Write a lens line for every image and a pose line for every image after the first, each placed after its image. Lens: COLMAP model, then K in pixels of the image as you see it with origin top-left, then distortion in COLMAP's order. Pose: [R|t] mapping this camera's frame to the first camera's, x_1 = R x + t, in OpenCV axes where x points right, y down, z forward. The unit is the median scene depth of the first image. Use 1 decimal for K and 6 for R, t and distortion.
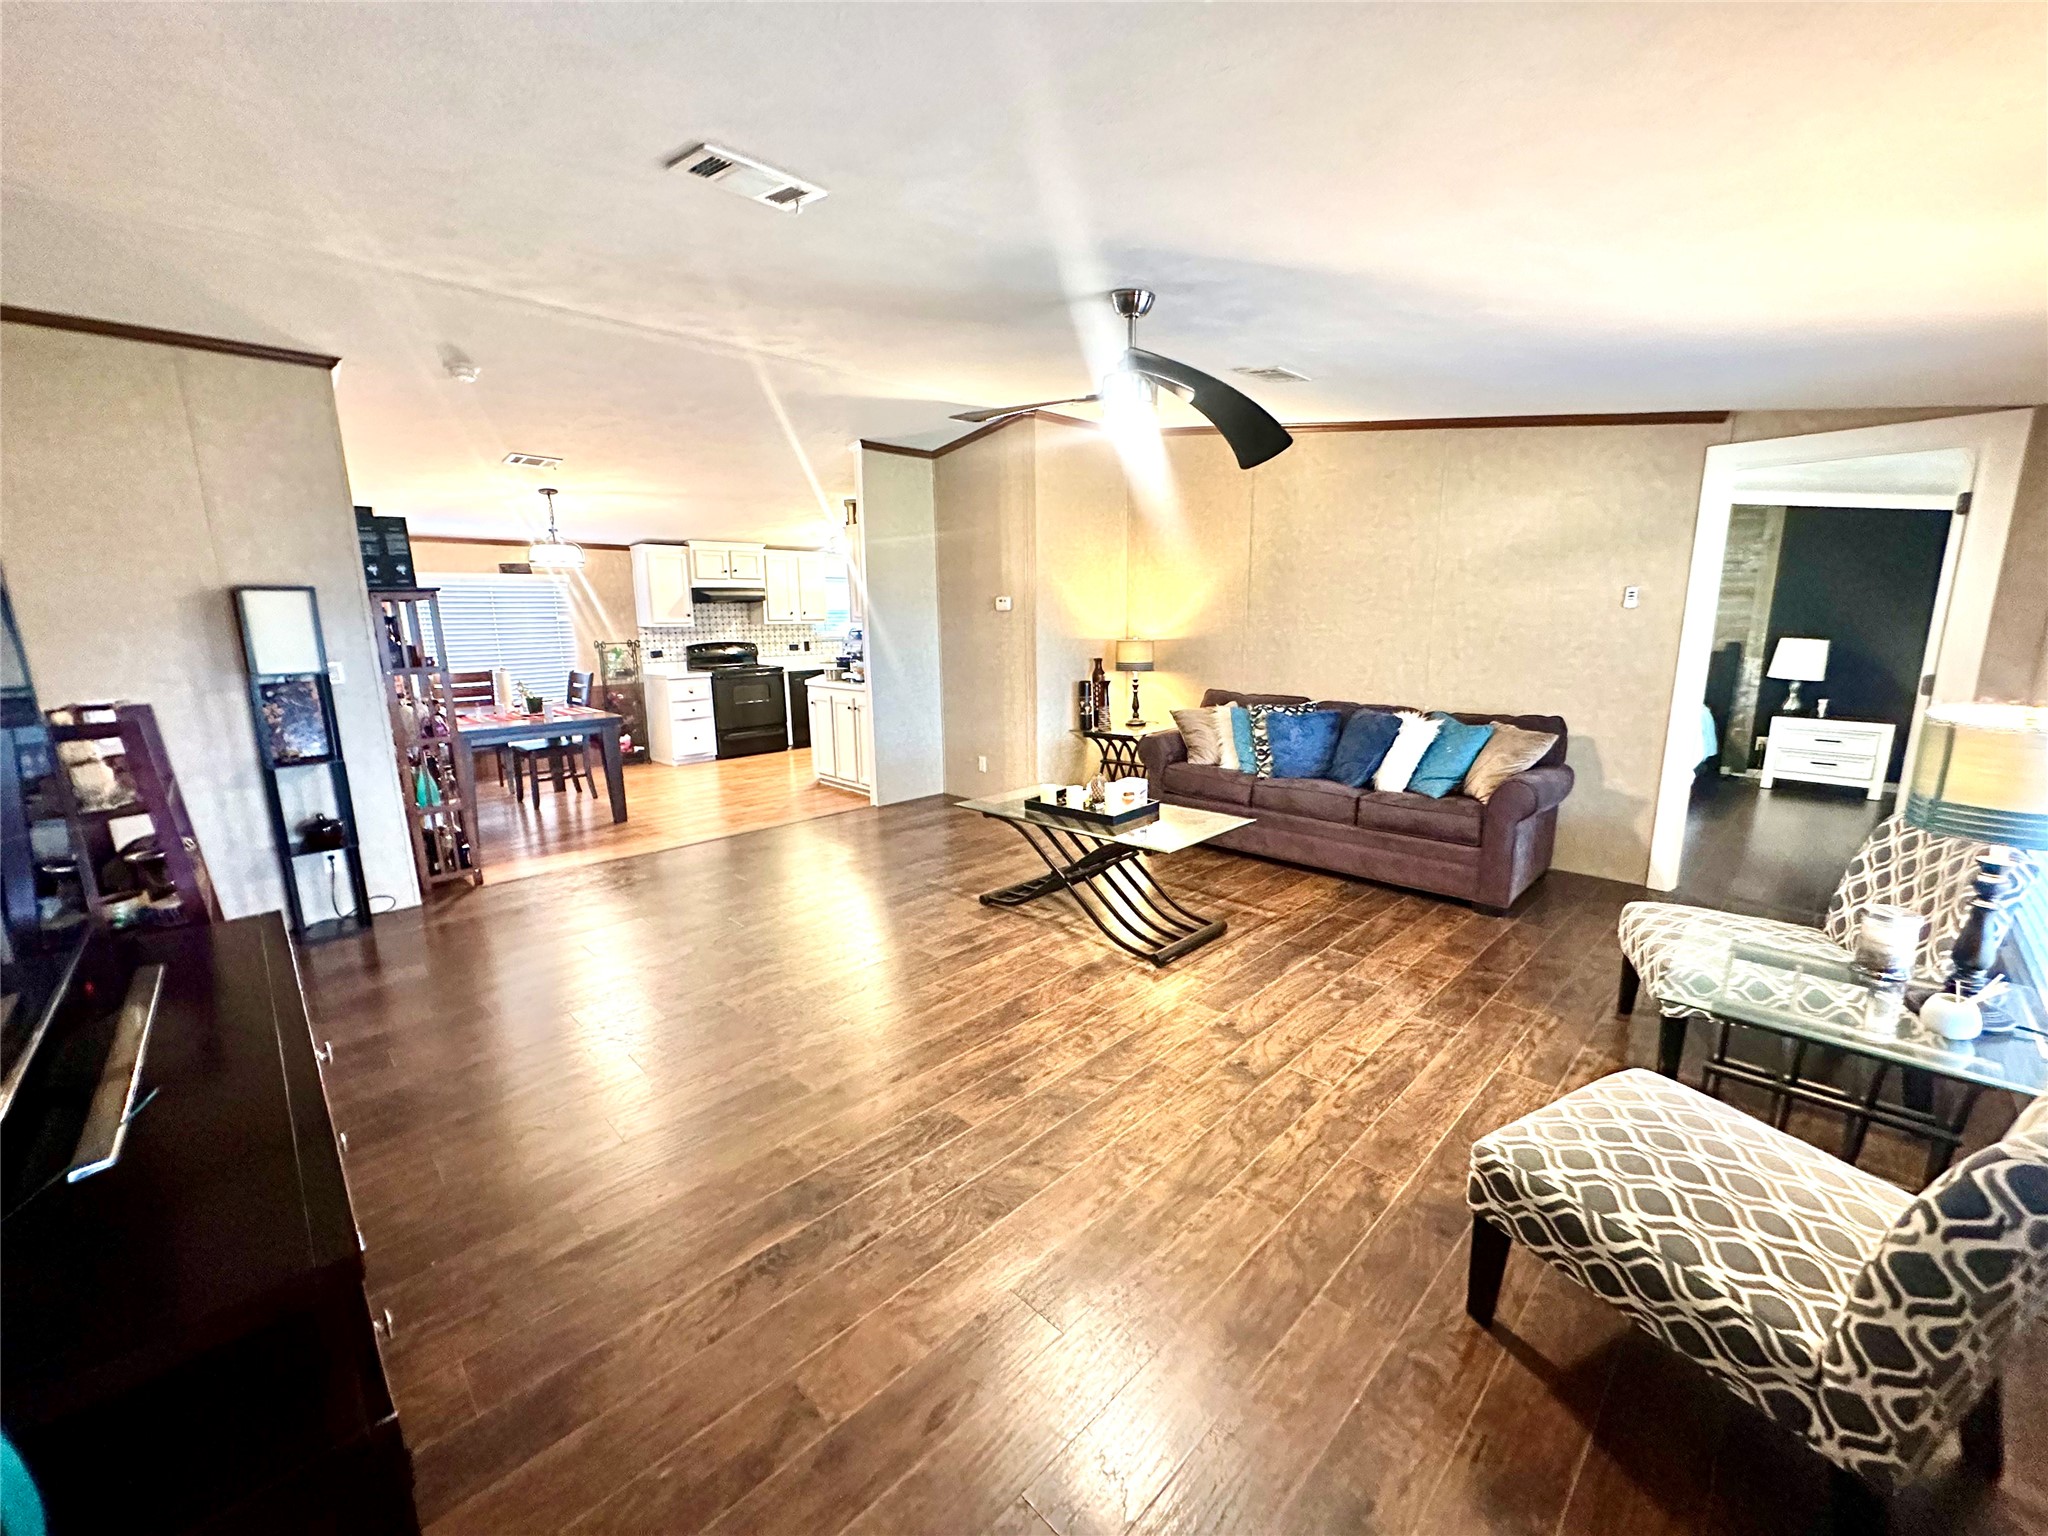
lens RADIAL K [[817.3, 0, 1027.5], [0, 817.3, 766.7], [0, 0, 1]] dist [-0.000819, -0.001308]
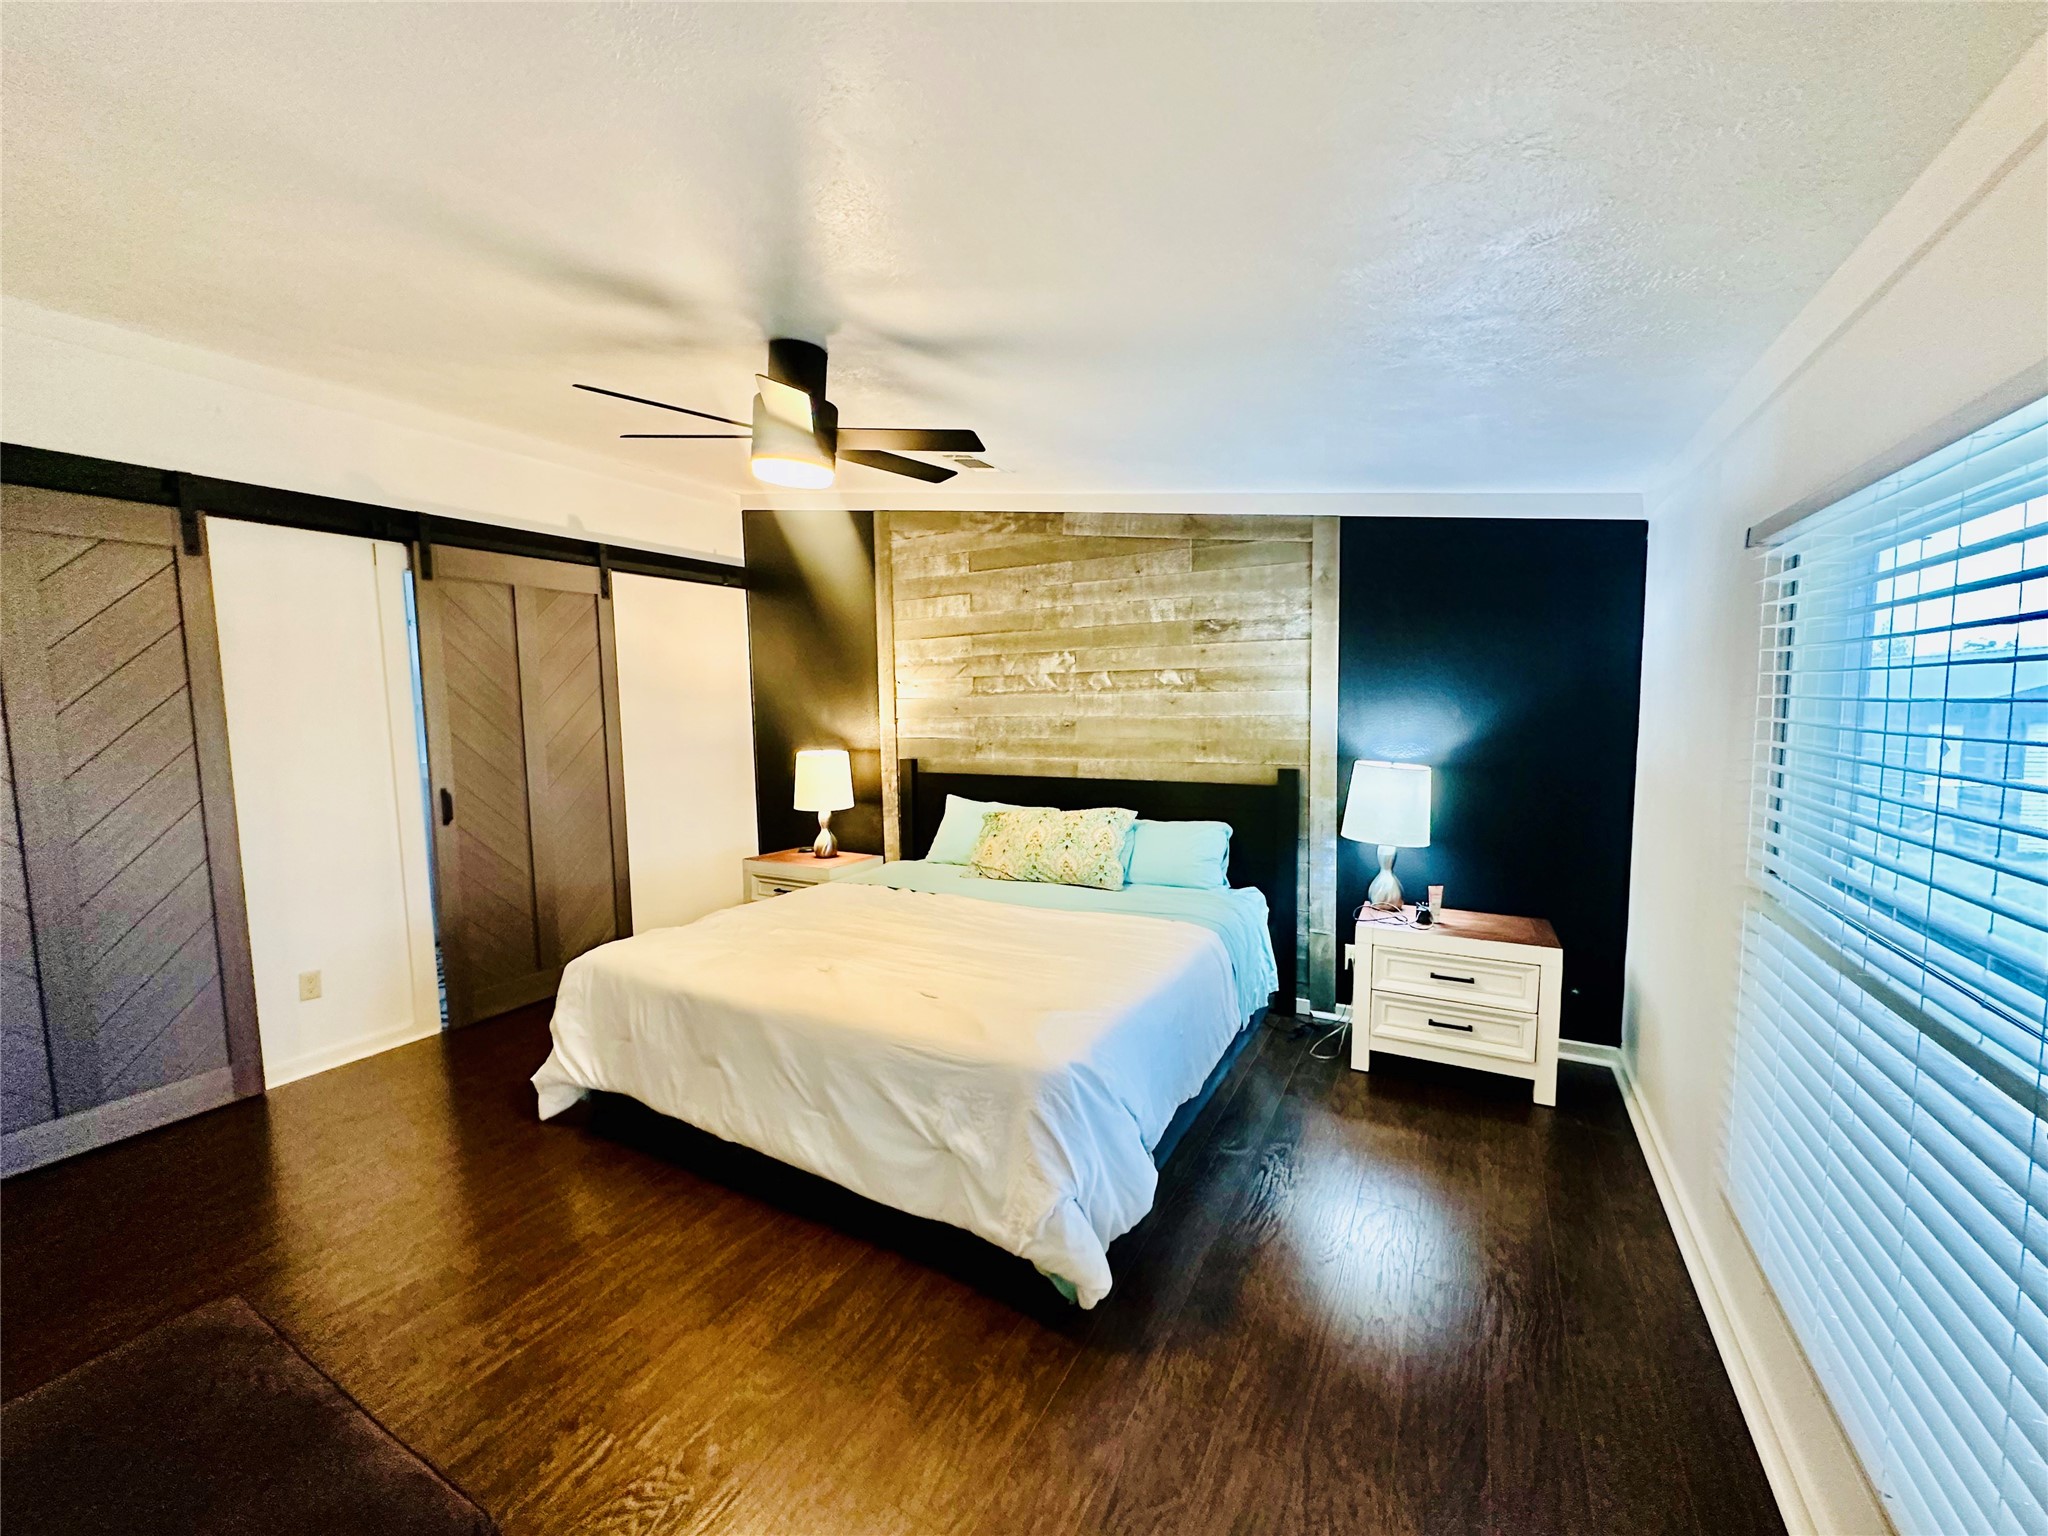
lens RADIAL K [[817.3, 0, 1022.5], [0, 817.3, 776.4], [0, 0, 1]] dist [-0.000819, -0.001308]
pose [[0.958561, -0.022466, 0.284000, 0.566041], [0.052768, 0.993637, -0.099500, -0.107897], [-0.279958, 0.110363, 0.953648, 0.559825]]
